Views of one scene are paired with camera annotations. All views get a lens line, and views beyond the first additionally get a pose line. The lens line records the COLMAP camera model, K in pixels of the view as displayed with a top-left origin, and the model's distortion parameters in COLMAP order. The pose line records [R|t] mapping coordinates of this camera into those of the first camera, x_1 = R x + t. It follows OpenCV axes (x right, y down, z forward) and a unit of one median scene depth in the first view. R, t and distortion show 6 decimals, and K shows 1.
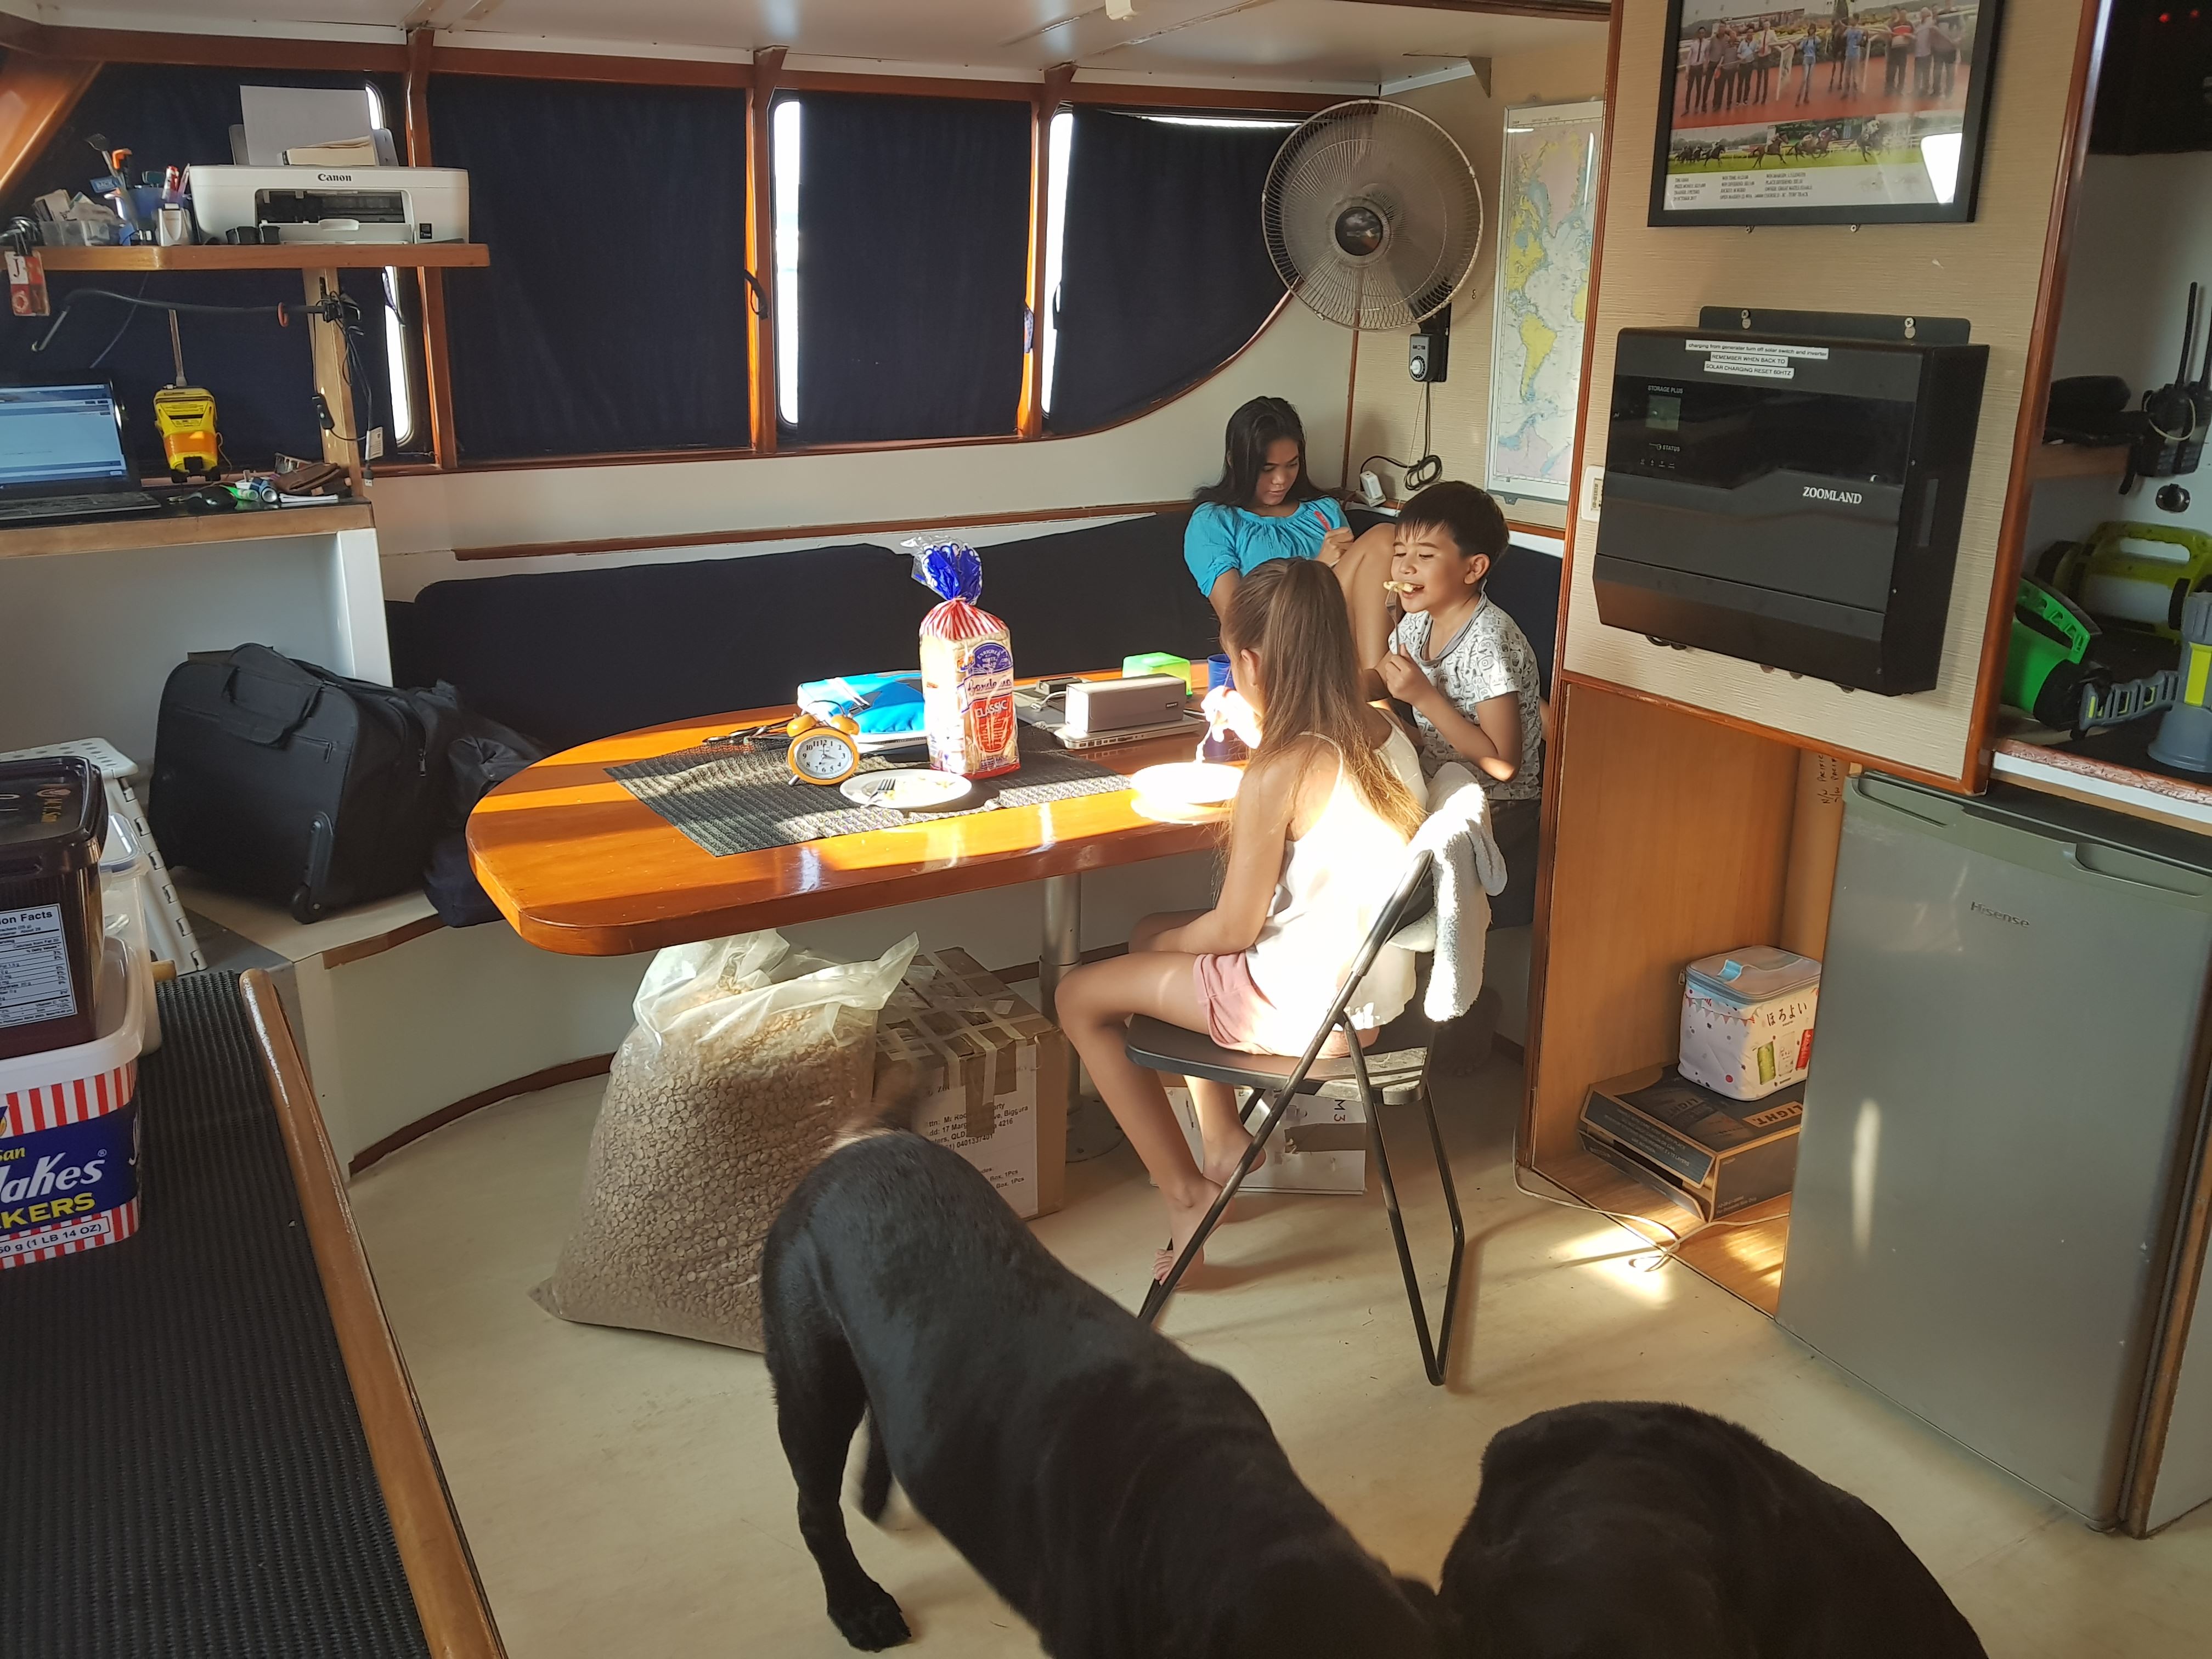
lens RADIAL K [[1801.8, 0, 1106.0], [0, 1801.8, 829.5], [0, 0, 1]] dist [0.000674, 0.001729]
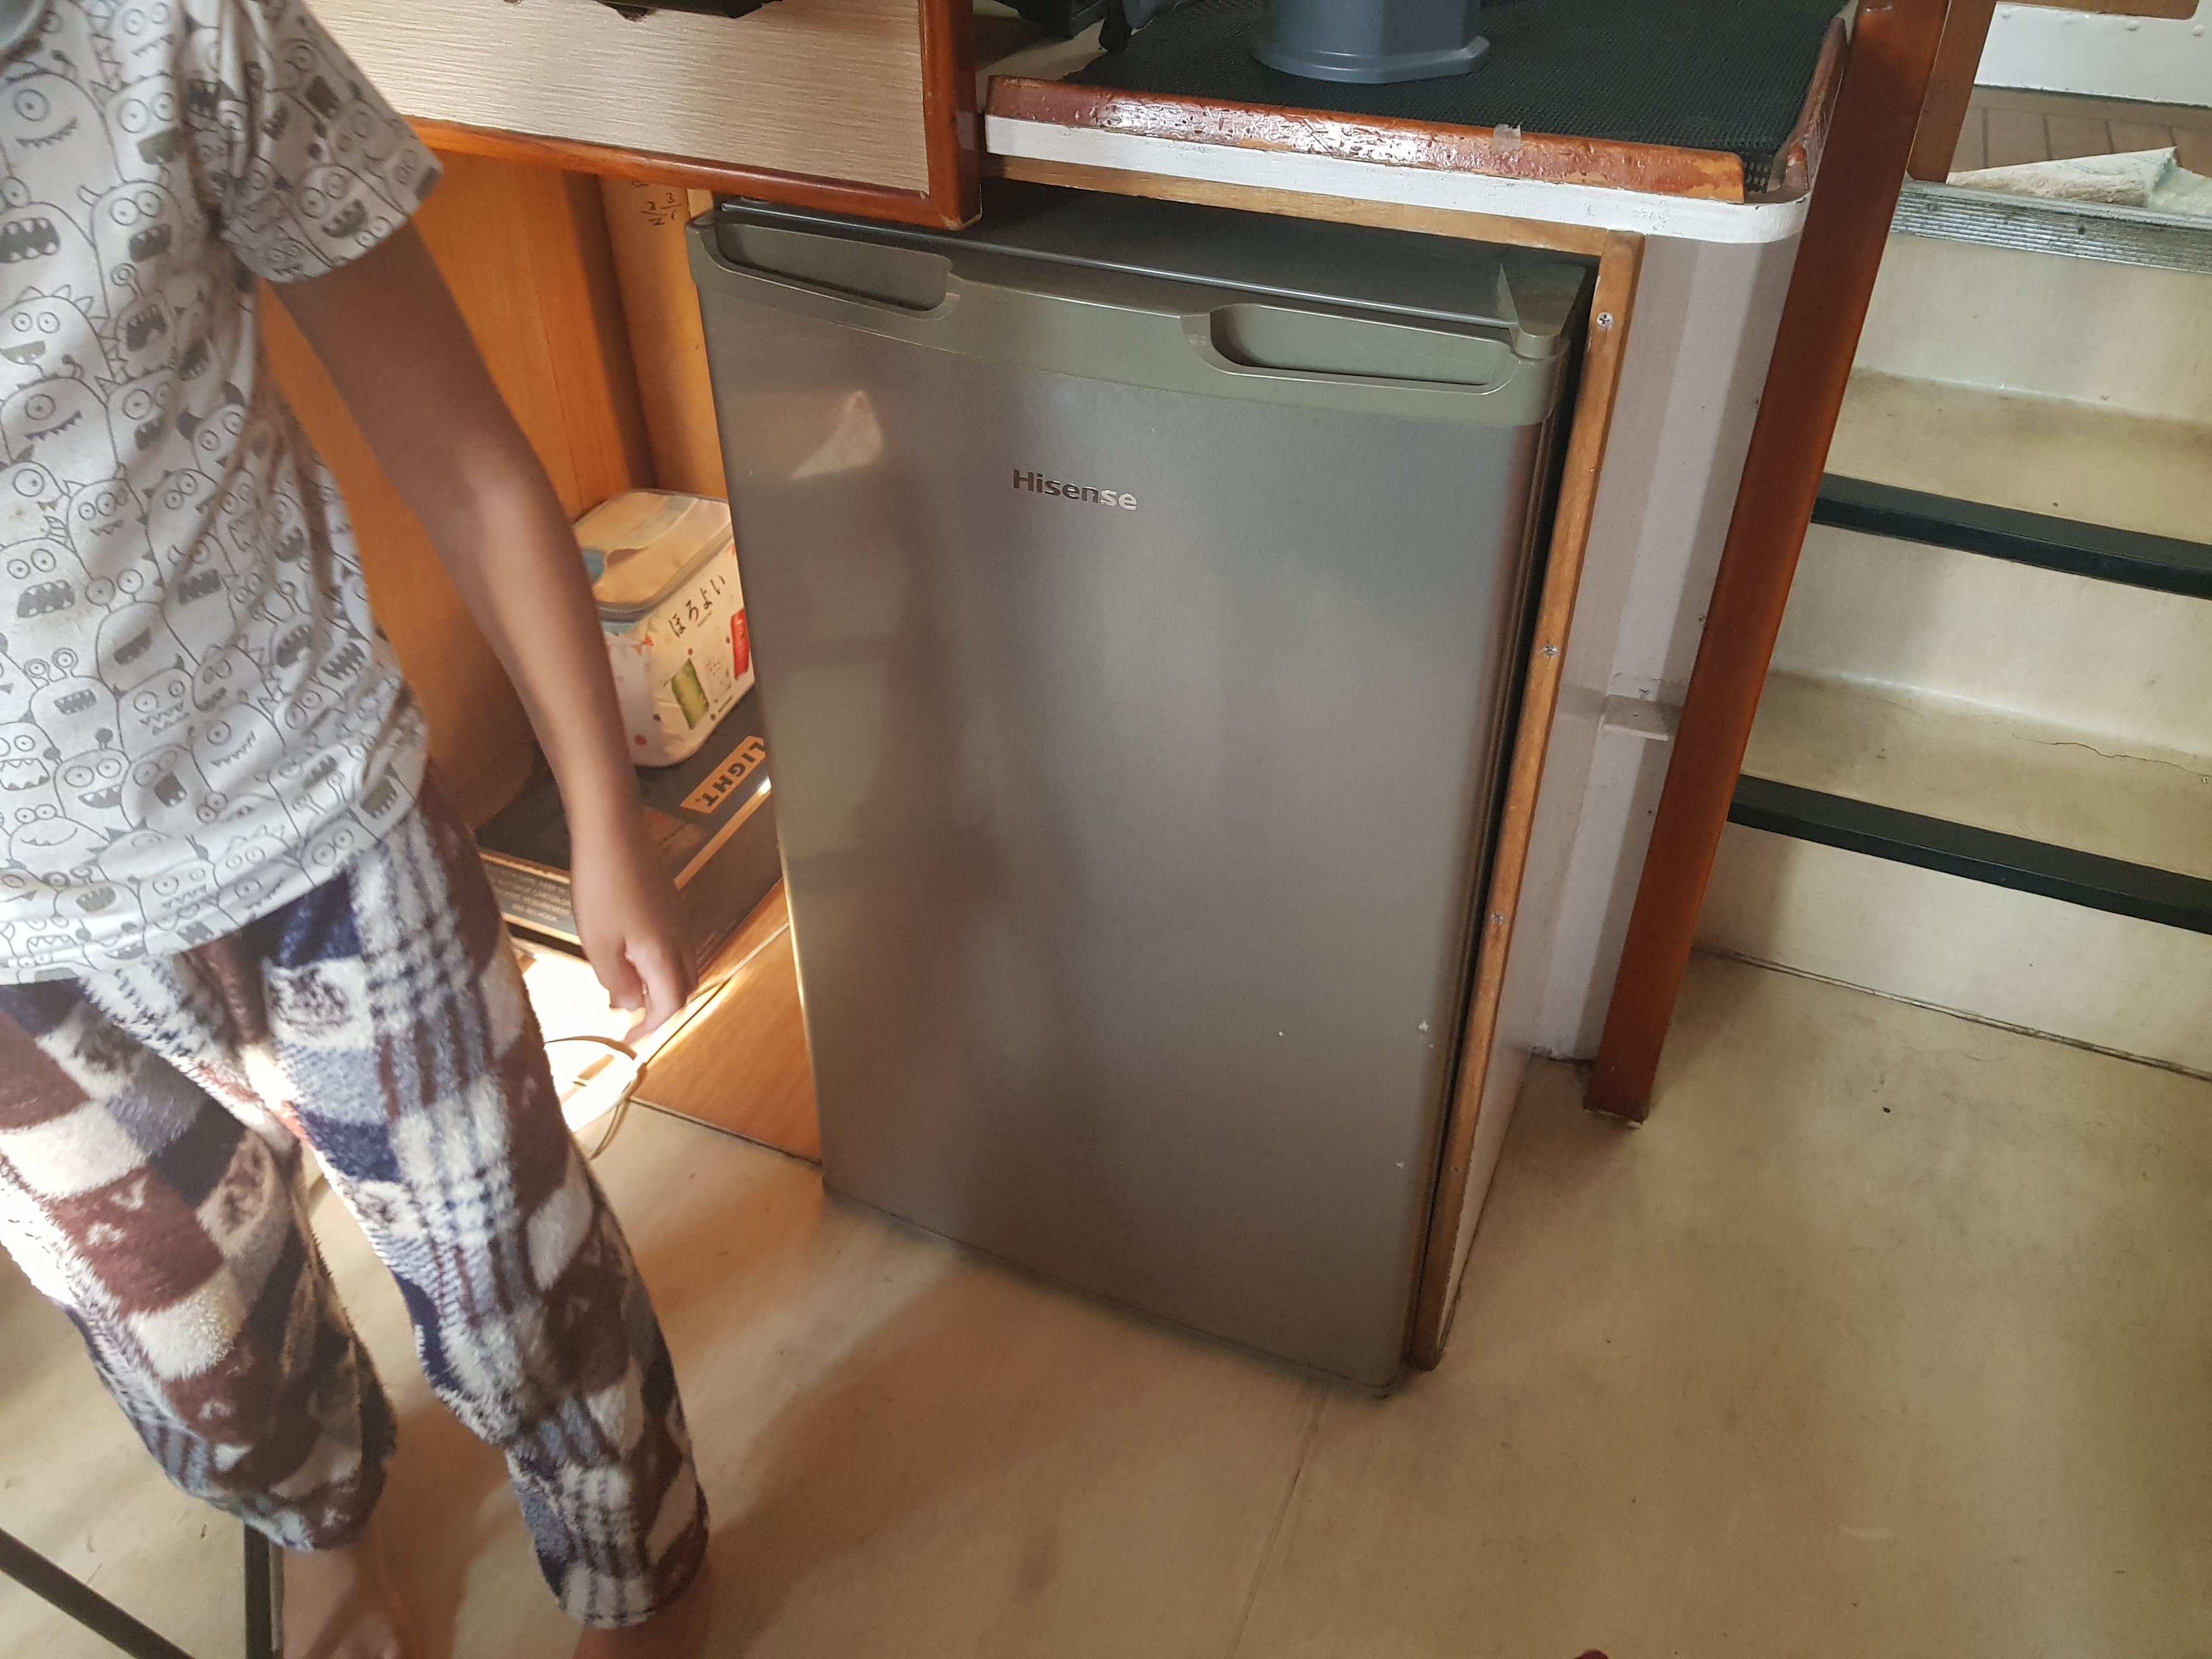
lens RADIAL K [[1801.8, 0, 1106.0], [0, 1801.8, 829.5], [0, 0, 1]] dist [0.000674, 0.001729]
pose [[0.804325, -0.365169, 0.468735, 0.189749], [0.184870, 0.903506, 0.386652, -0.038933], [-0.564698, -0.224340, 0.794222, 0.458067]]
